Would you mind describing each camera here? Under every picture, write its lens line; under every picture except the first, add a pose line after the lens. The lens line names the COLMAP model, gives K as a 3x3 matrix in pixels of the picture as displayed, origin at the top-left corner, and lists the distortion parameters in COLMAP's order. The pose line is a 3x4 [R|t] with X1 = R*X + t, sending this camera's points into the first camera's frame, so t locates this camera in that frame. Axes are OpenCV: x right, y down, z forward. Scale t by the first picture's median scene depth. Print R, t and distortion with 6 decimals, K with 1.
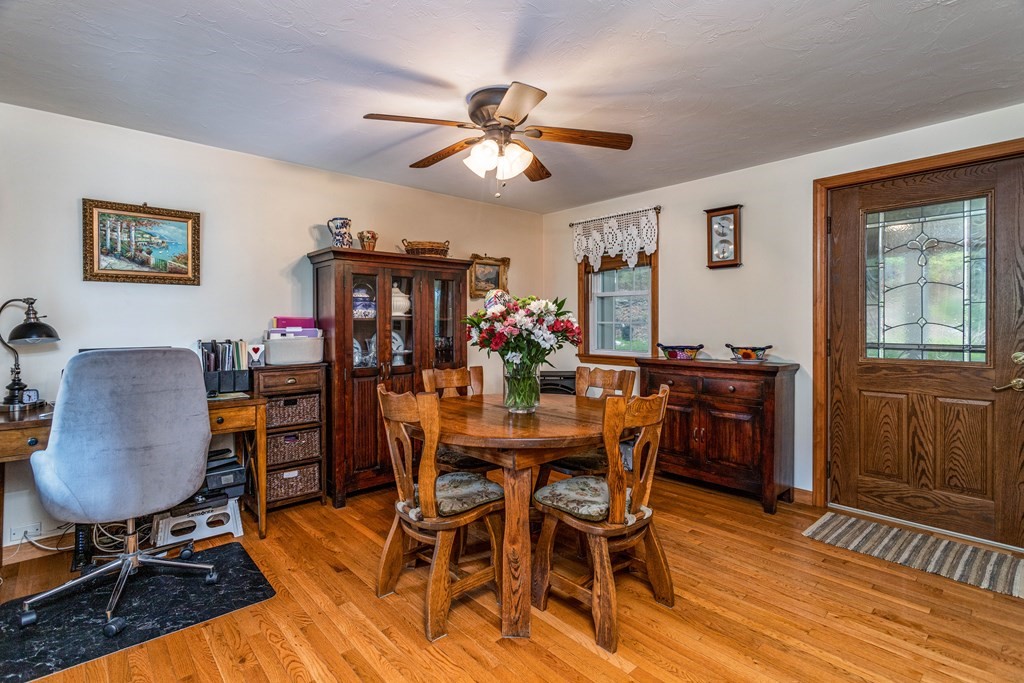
lens RADIAL K [[496.2, 0, 507.2], [0, 496.2, 336.4], [0, 0, 1]] dist [-0.000786, -0.000305]
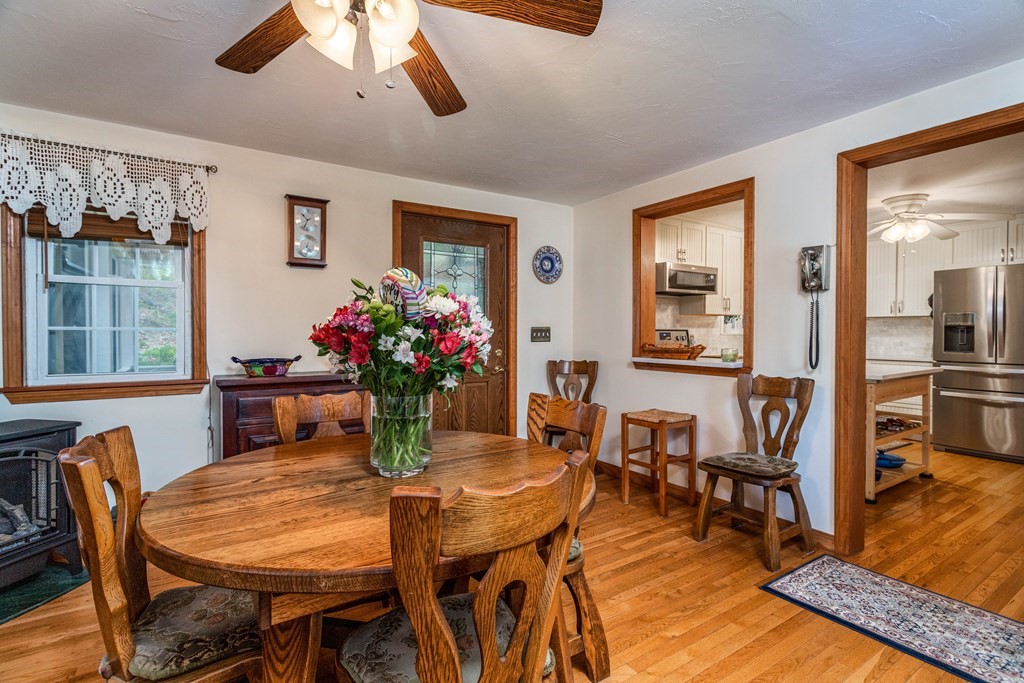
lens RADIAL K [[496.2, 0, 507.2], [0, 496.2, 336.4], [0, 0, 1]] dist [-0.000786, -0.000305]
pose [[0.135546, -0.011771, 0.990701, -0.334472], [0.020183, 0.999755, 0.009117, -0.014102], [-0.990565, 0.018759, 0.135750, 0.462150]]
